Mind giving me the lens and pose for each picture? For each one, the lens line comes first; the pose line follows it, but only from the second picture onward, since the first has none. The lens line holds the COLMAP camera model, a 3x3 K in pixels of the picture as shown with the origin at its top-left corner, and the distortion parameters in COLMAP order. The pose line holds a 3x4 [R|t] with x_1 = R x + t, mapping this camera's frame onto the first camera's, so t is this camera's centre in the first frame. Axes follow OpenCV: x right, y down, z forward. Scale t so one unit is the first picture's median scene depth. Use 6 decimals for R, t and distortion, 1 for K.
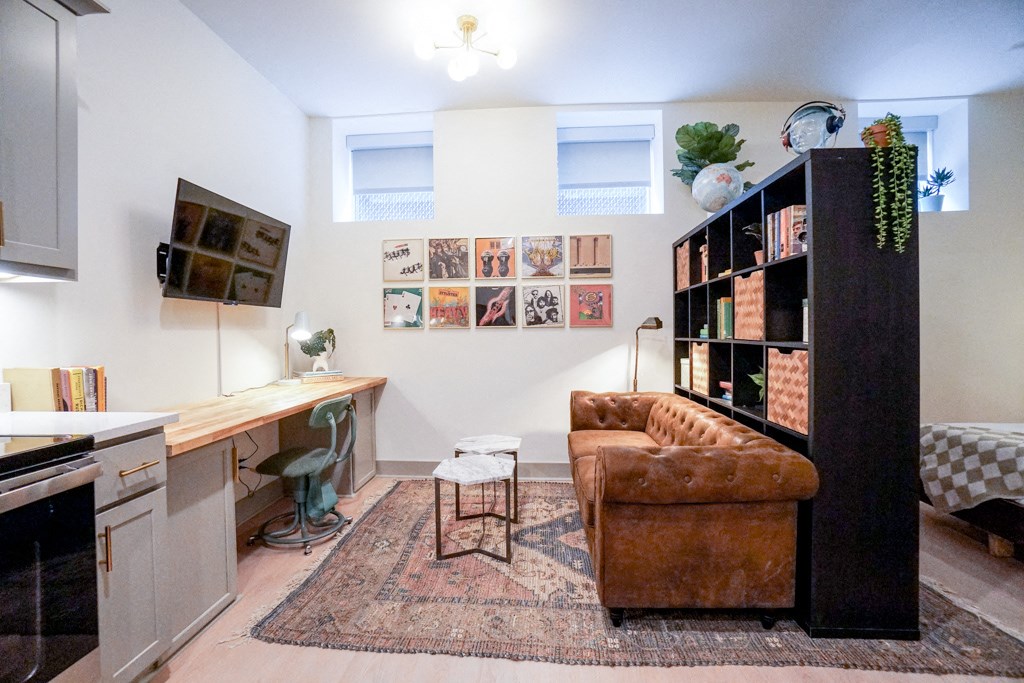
lens RADIAL K [[432.2, 0, 512.0], [0, 432.2, 341.5], [0, 0, 1]] dist [-0.036911, 0.000168]
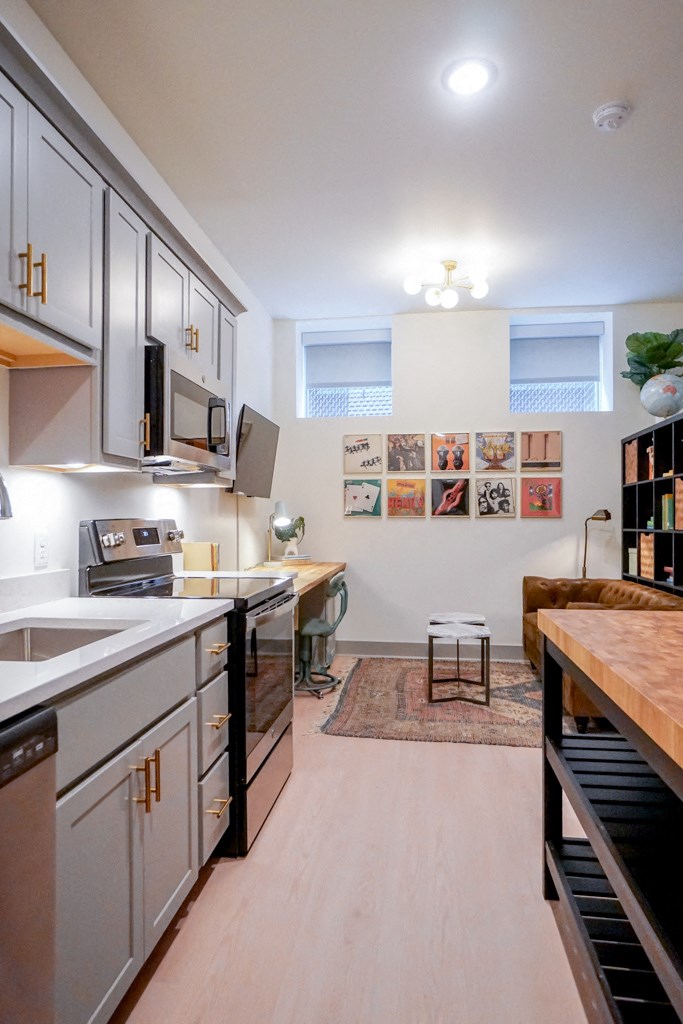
lens RADIAL K [[589.4, 0, 346.2], [0, 589.4, 519.0], [0, 0, 1]] dist [-0.002111, 0.000351]
pose [[0.997190, 0.010002, -0.074244, -0.195343], [-0.011589, 0.999713, -0.020977, 0.006554], [0.074013, 0.021779, 0.997019, -0.501728]]
